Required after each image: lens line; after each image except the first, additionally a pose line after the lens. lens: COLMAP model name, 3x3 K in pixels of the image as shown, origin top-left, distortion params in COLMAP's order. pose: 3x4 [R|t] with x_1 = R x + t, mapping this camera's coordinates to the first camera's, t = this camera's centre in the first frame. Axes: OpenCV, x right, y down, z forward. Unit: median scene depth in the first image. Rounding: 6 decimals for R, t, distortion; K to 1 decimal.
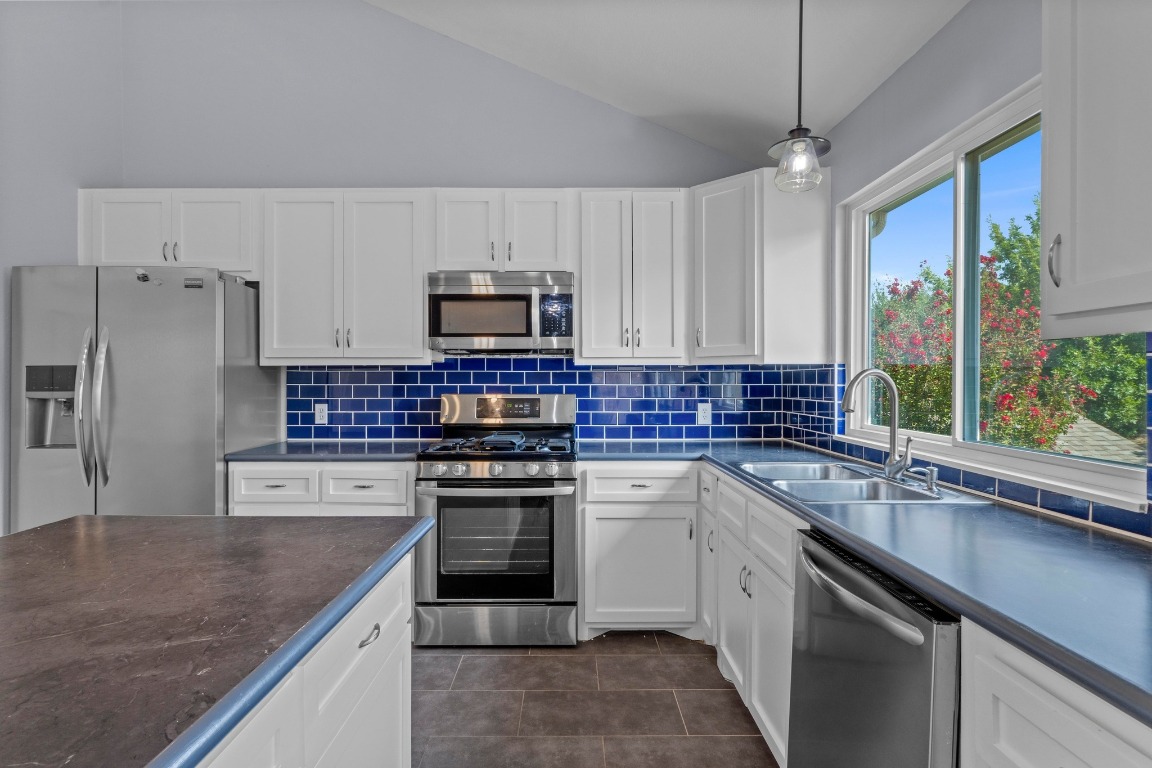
lens RADIAL K [[583.5, 0, 572.7], [0, 583.5, 381.3], [0, 0, 1]] dist [-0.002600, -0.000392]
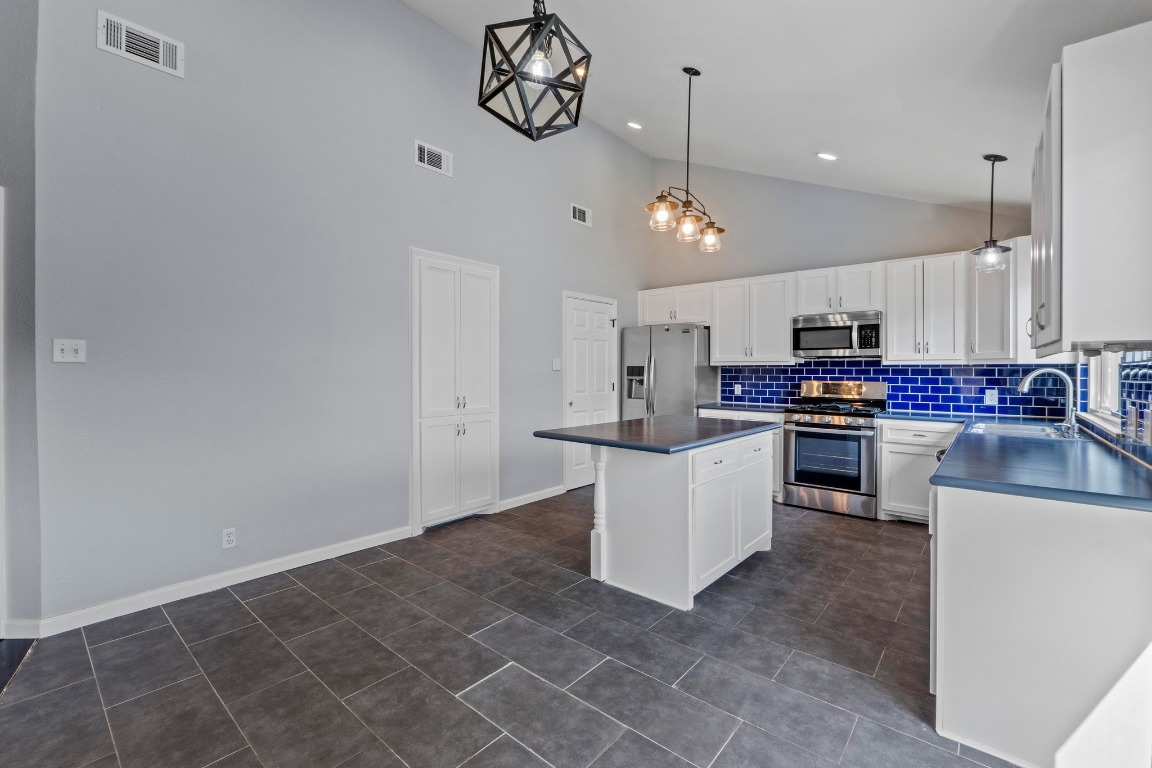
lens RADIAL K [[491.3, 0, 573.2], [0, 491.3, 370.3], [0, 0, 1]] dist [-0.006612, 0.000146]
pose [[0.754800, 0.003197, -0.655947, 0.264860], [-0.006312, 0.999977, -0.002388, -0.002212], [0.655924, 0.005943, 0.754803, -0.689421]]
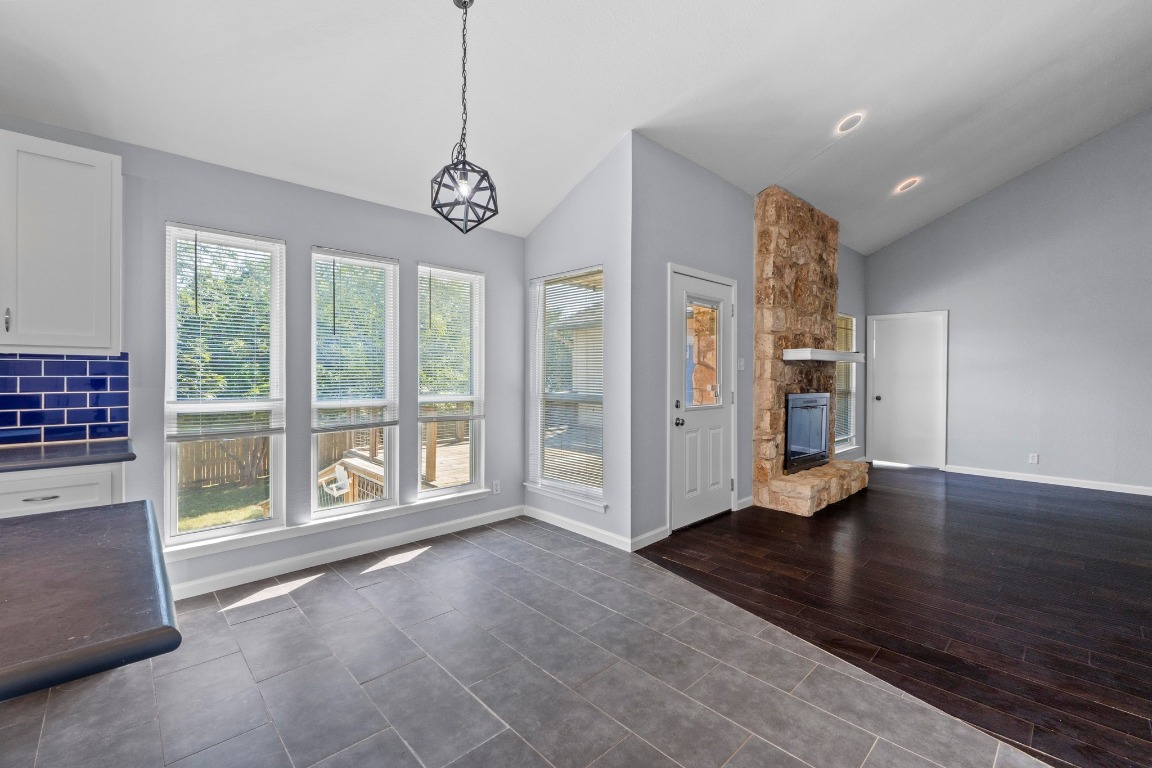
lens RADIAL K [[486.8, 0, 574.5], [0, 486.8, 378.5], [0, 0, 1]] dist [-0.005051, -0.000148]
pose [[-0.684385, -0.007613, 0.729081, -0.715053], [-0.002409, 0.999964, 0.008180, 0.001479], [-0.729117, 0.003842, -0.684379, 0.013826]]
